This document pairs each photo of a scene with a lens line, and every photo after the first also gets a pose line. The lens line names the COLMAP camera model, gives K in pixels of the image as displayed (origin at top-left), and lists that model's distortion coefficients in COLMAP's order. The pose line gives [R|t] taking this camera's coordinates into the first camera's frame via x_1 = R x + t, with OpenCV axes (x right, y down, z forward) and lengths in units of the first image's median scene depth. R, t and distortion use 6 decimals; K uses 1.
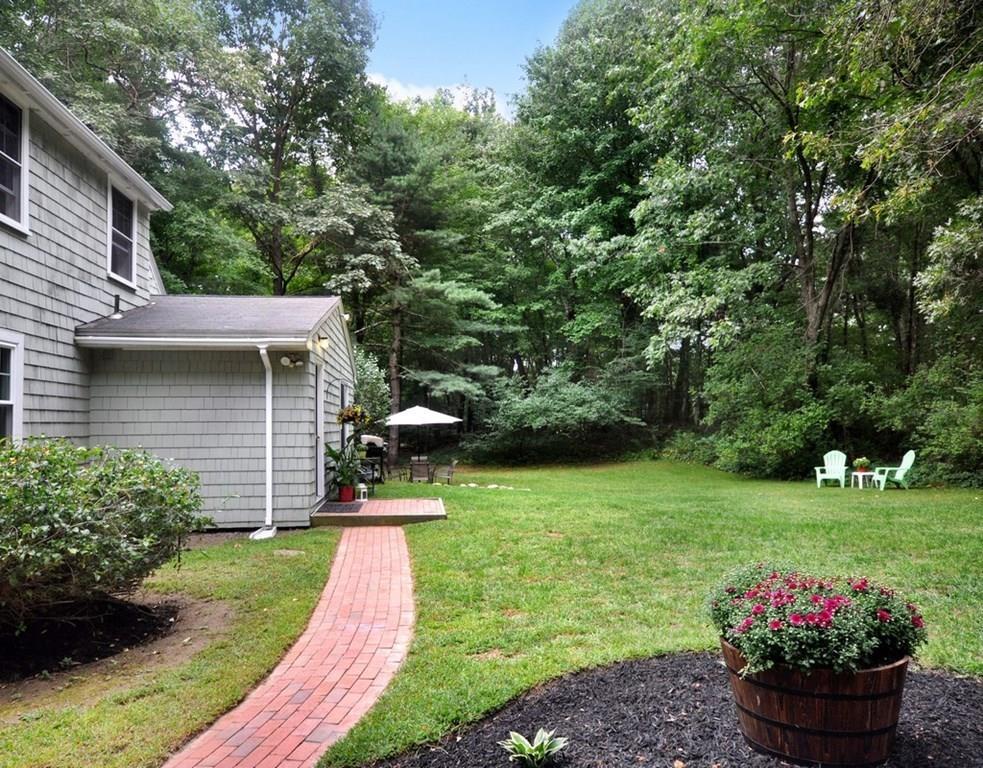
lens RADIAL K [[705.7, 0, 491.5], [0, 705.7, 384.0], [0, 0, 1]] dist [-0.003581, -0.001512]
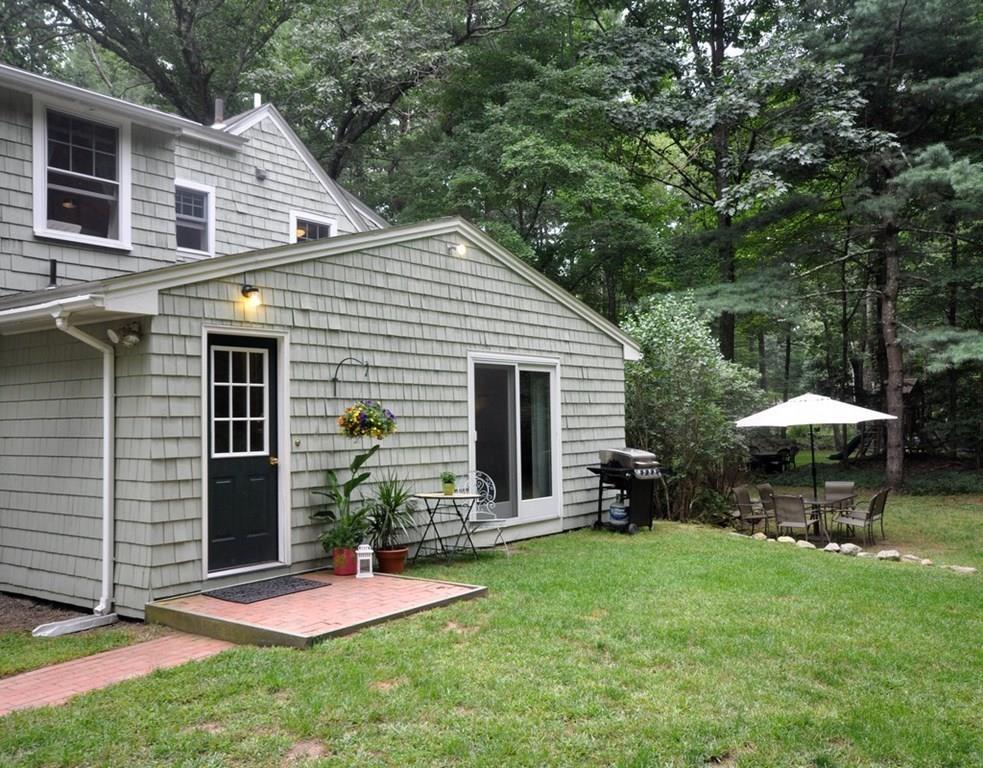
lens RADIAL K [[908.5, 0, 491.5], [0, 908.5, 384.0], [0, 0, 1]] dist [-0.000252, 0.005759]
pose [[0.720708, -0.036175, -0.692294, 0.213356], [0.050610, 0.998718, 0.000502, 0.011430], [0.691389, -0.035399, 0.721615, 0.311587]]
